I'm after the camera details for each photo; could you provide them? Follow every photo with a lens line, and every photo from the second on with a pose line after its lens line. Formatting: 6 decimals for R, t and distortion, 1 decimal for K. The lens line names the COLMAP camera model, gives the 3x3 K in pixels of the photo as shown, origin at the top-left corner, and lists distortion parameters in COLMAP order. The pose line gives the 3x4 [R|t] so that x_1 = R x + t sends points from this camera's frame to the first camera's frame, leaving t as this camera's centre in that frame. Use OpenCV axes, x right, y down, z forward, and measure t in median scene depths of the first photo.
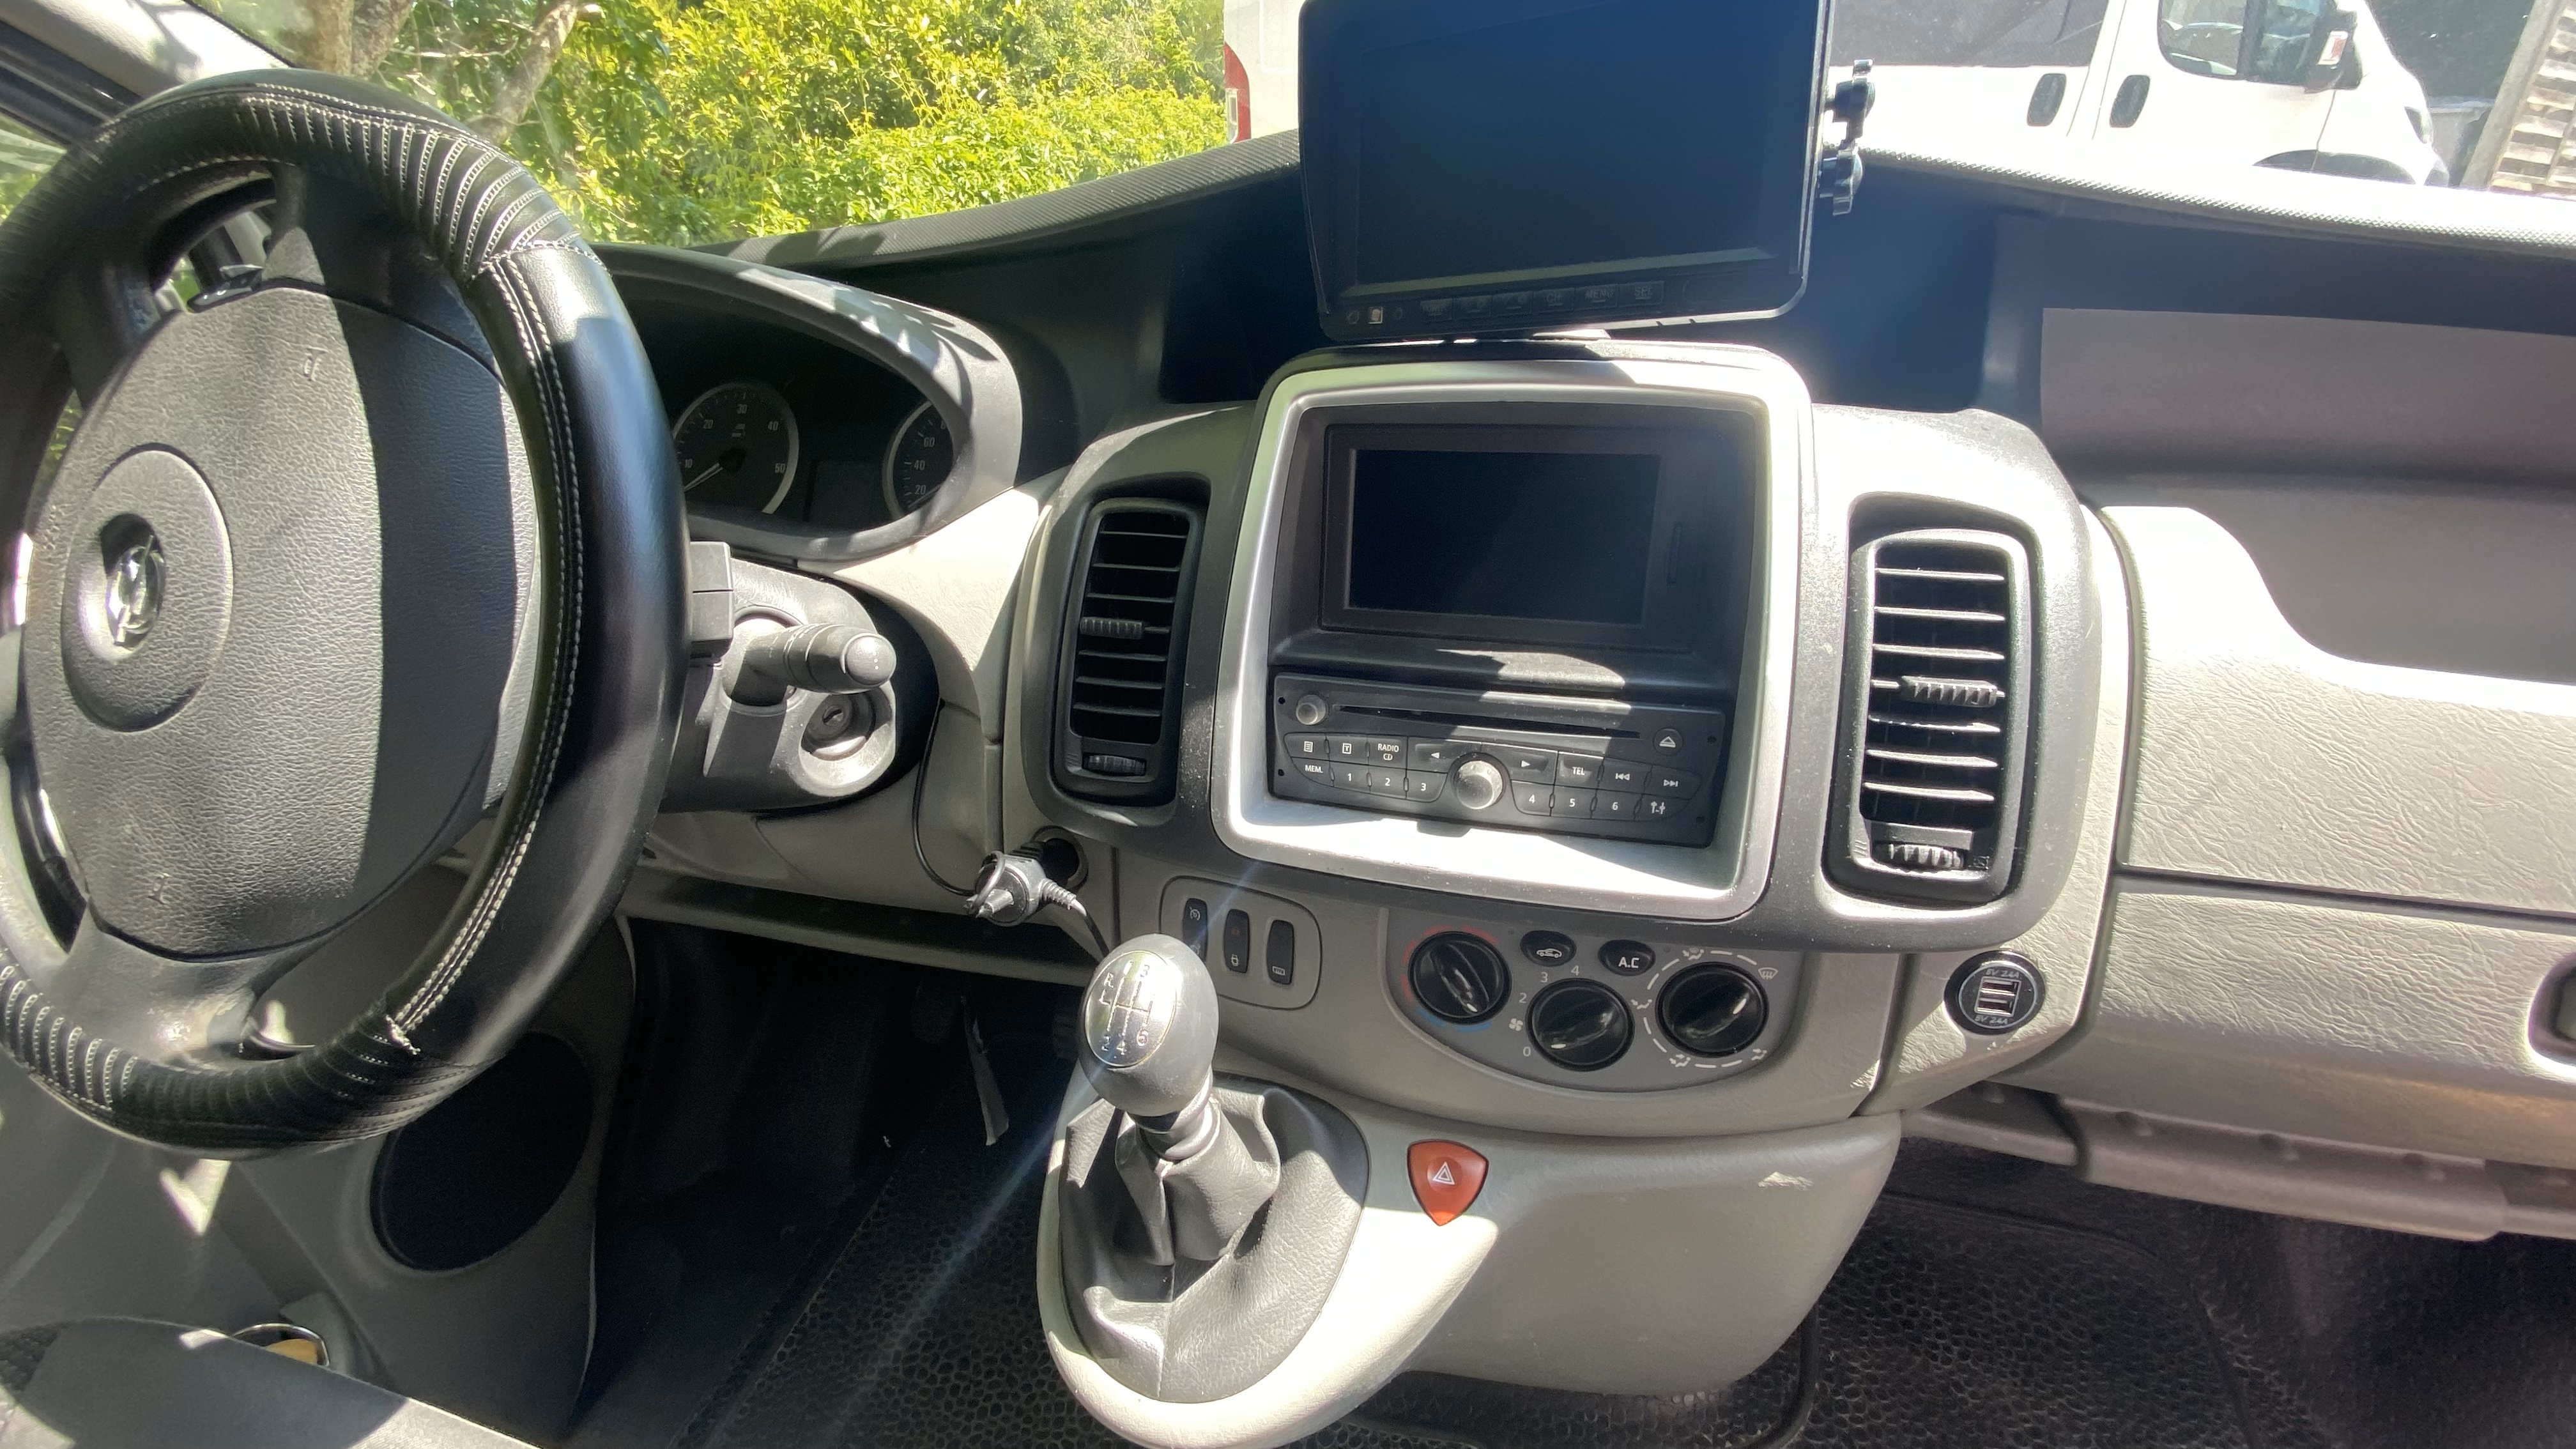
lens RADIAL K [[1042.3, 0, 1284.1], [0, 1042.3, 722.7], [0, 0, 1]] dist [0.018346, -0.018760]
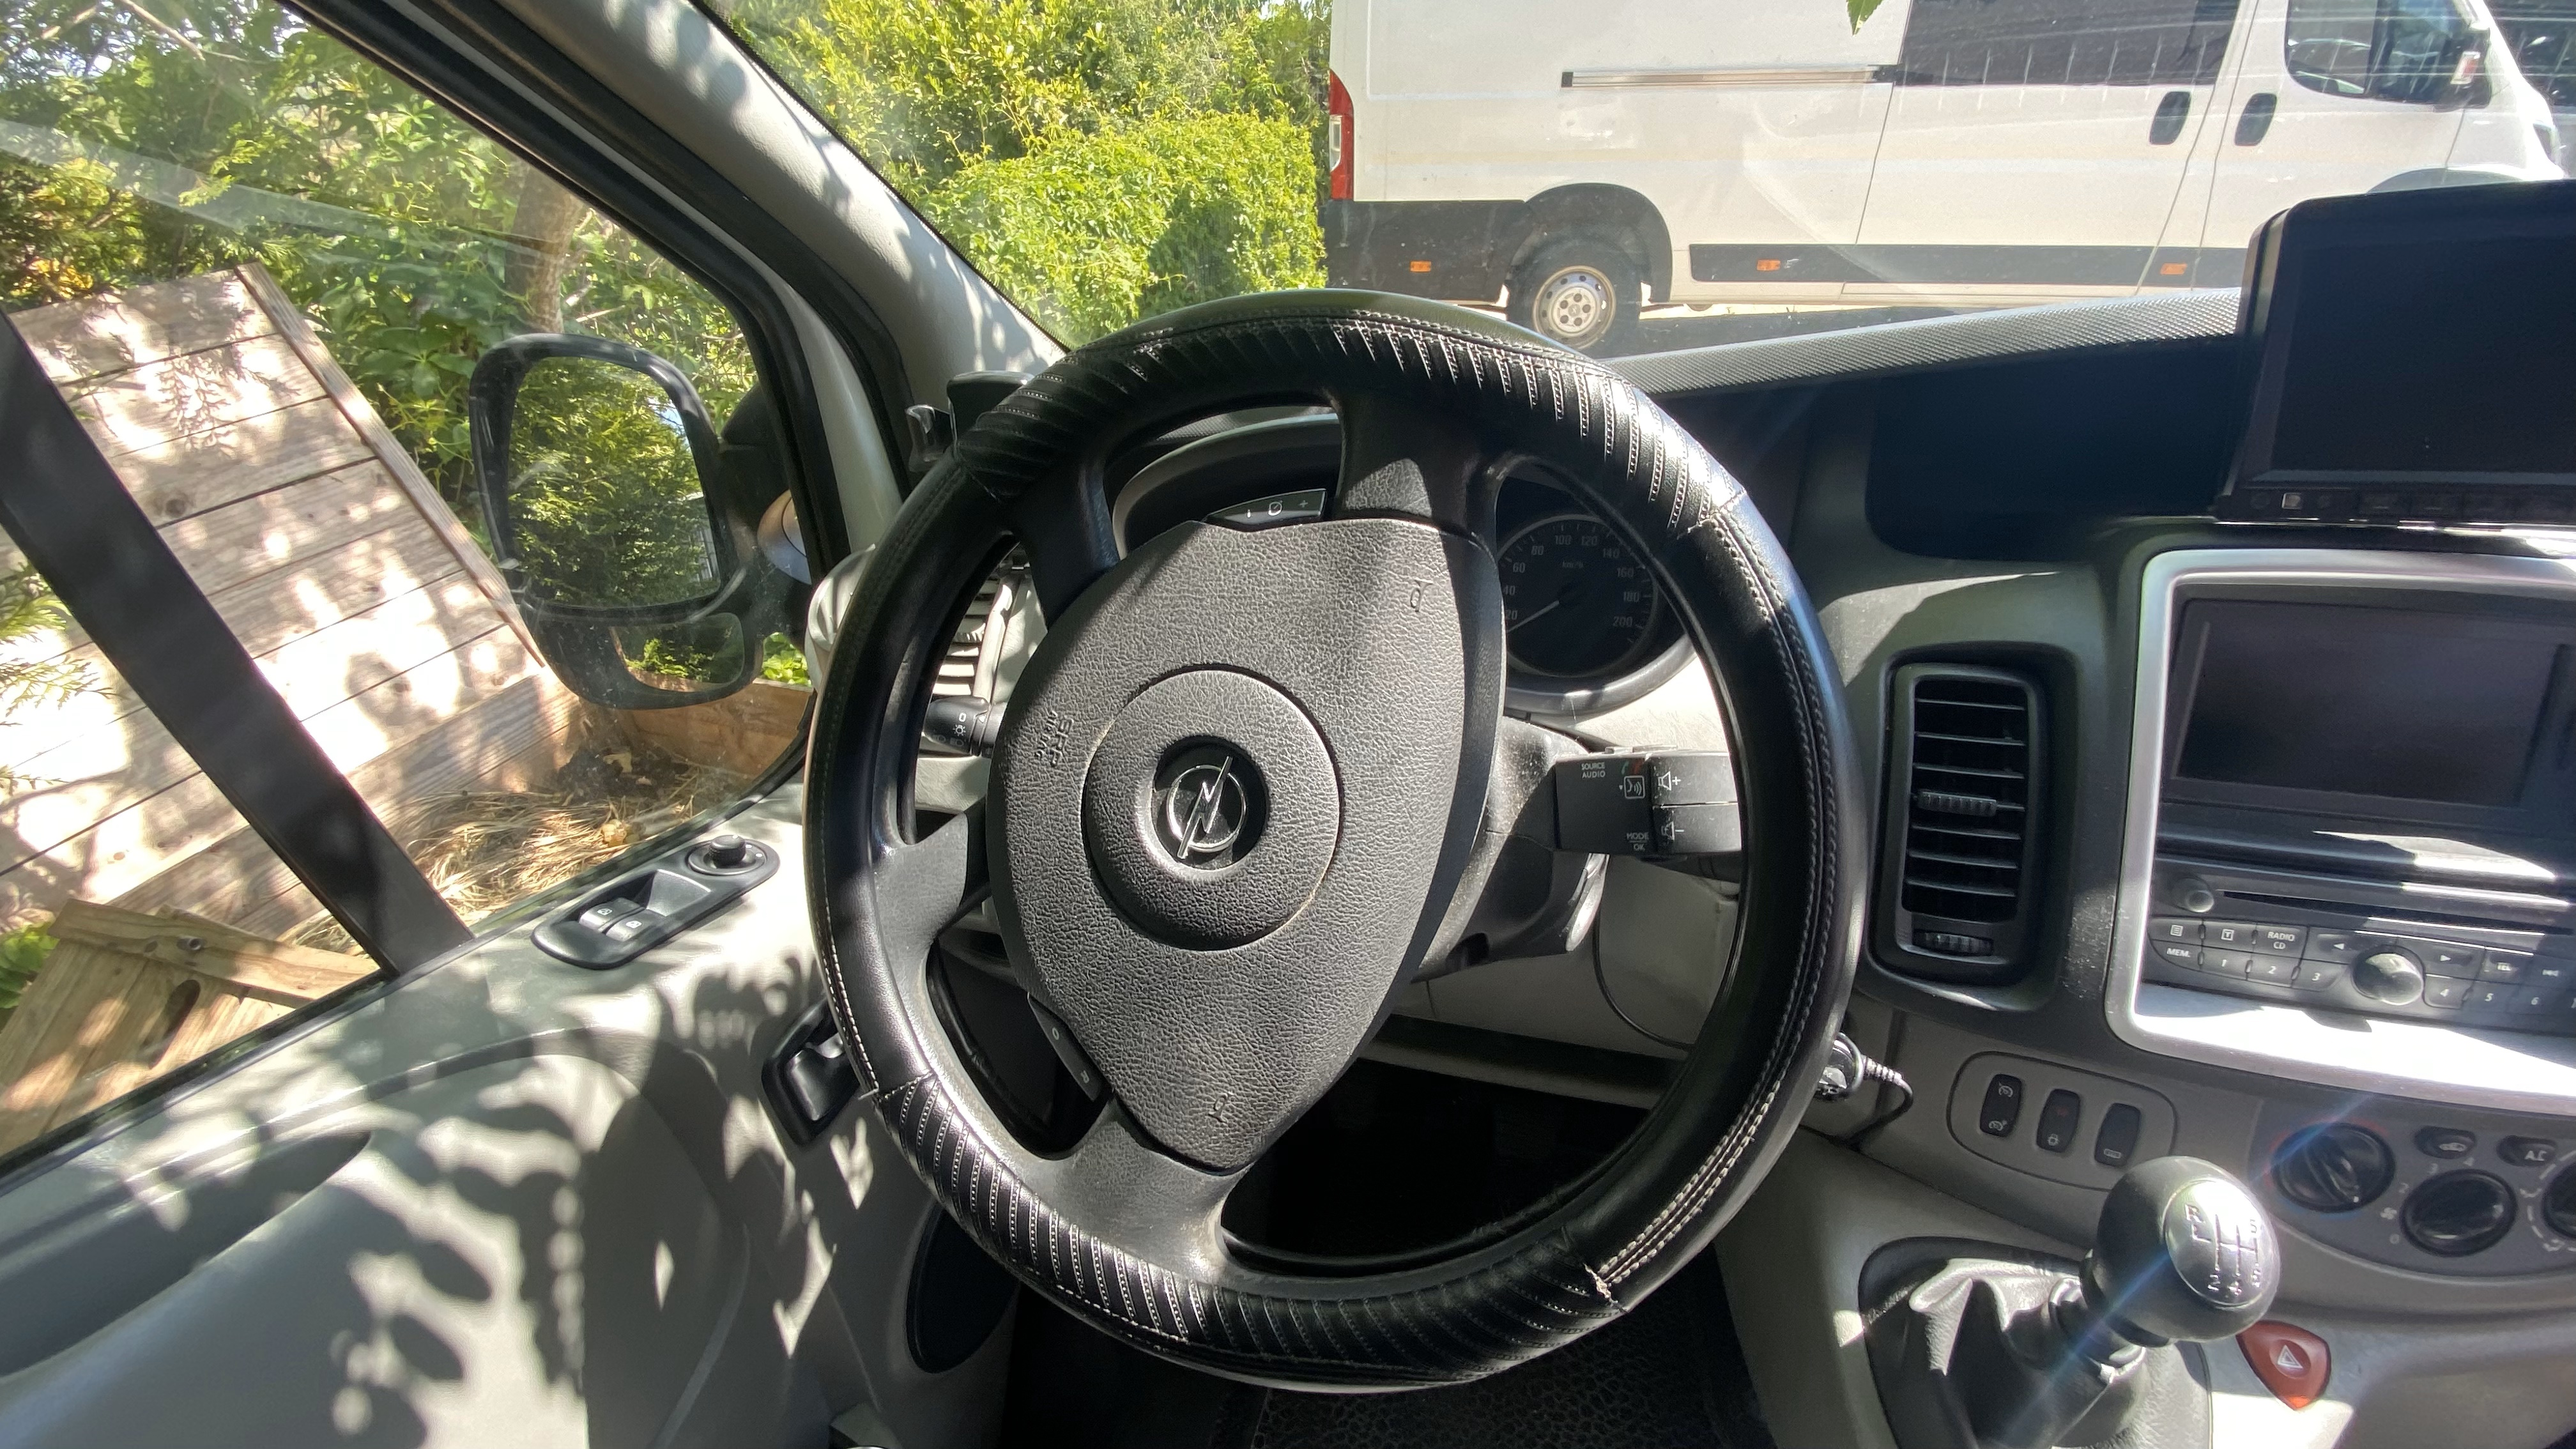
lens RADIAL K [[1039.3, 0, 1288.0], [0, 1039.3, 724.5], [0, 0, 1]] dist [0.023099, -0.020767]
pose [[0.999589, 0.002318, -0.028560, -0.782455], [-0.002522, 0.999972, -0.007111, -0.160848], [0.028543, 0.007180, 0.999567, -0.005454]]
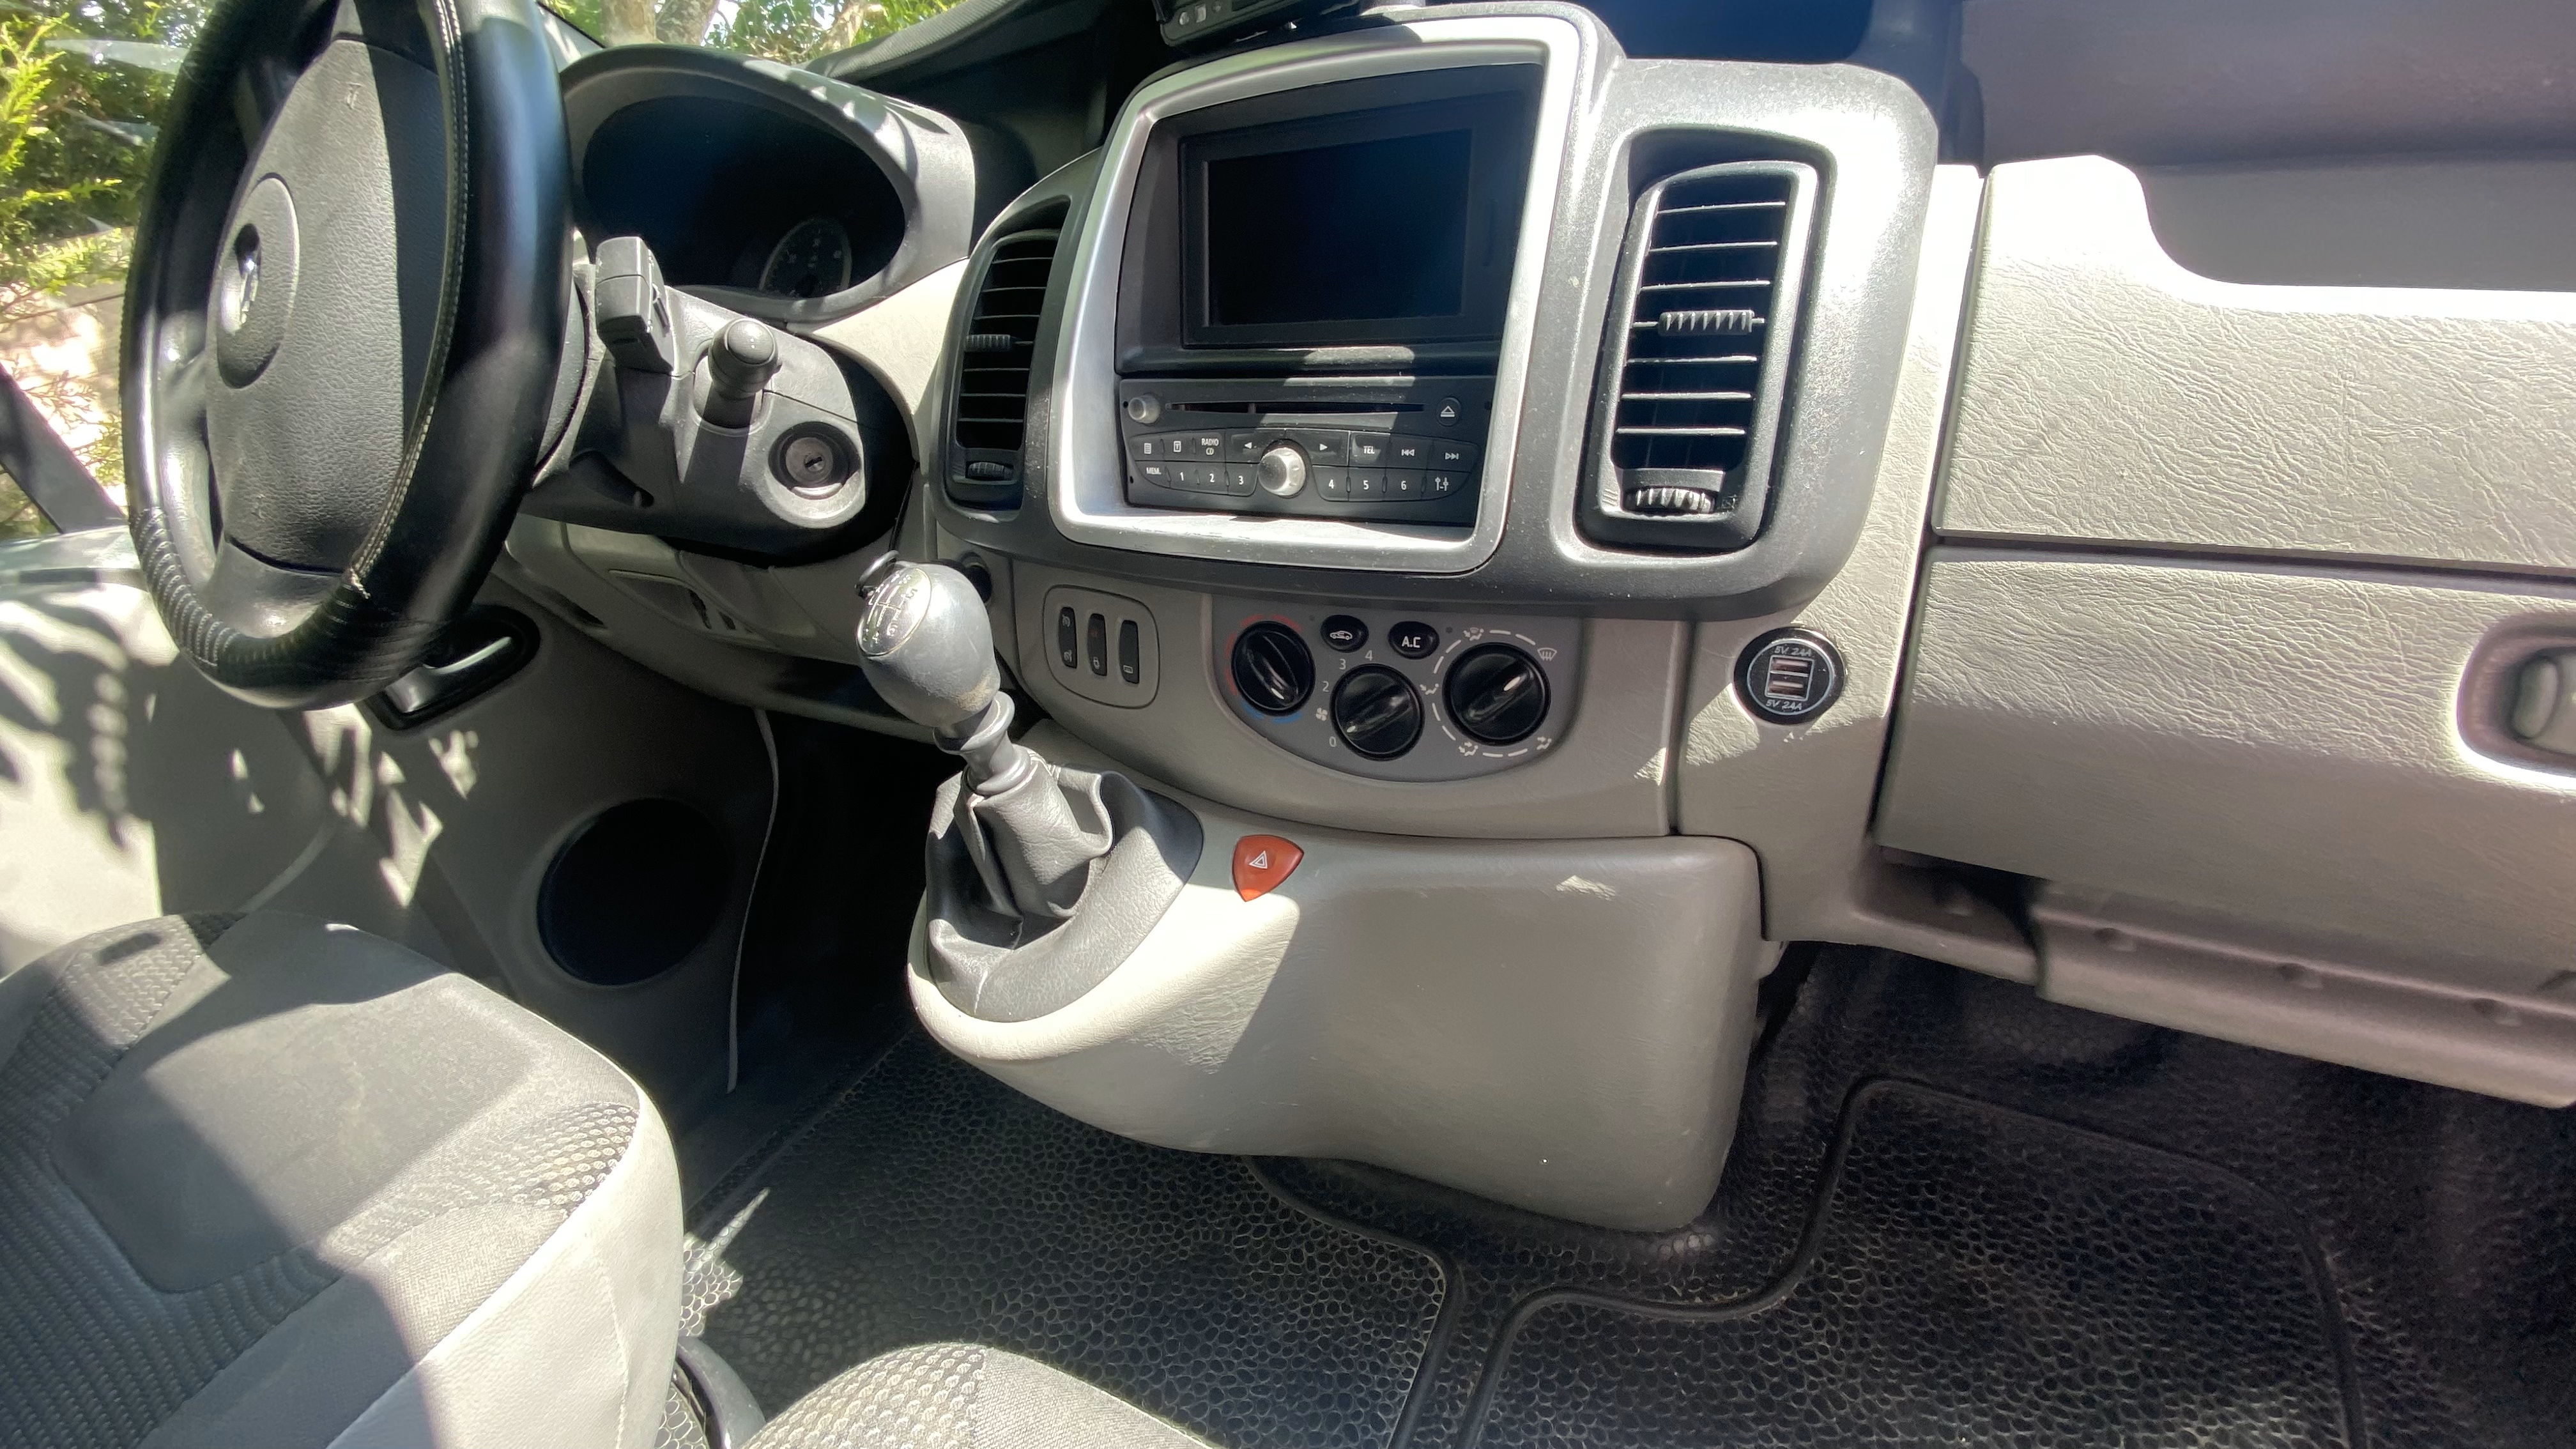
lens RADIAL K [[1039.3, 0, 1288.0], [0, 1039.3, 724.5], [0, 0, 1]] dist [0.023099, -0.020767]
pose [[0.972314, 0.050393, -0.228179, 0.419719], [-0.047182, 0.998696, 0.019509, 0.277656], [0.228864, -0.008203, 0.973424, -0.007614]]
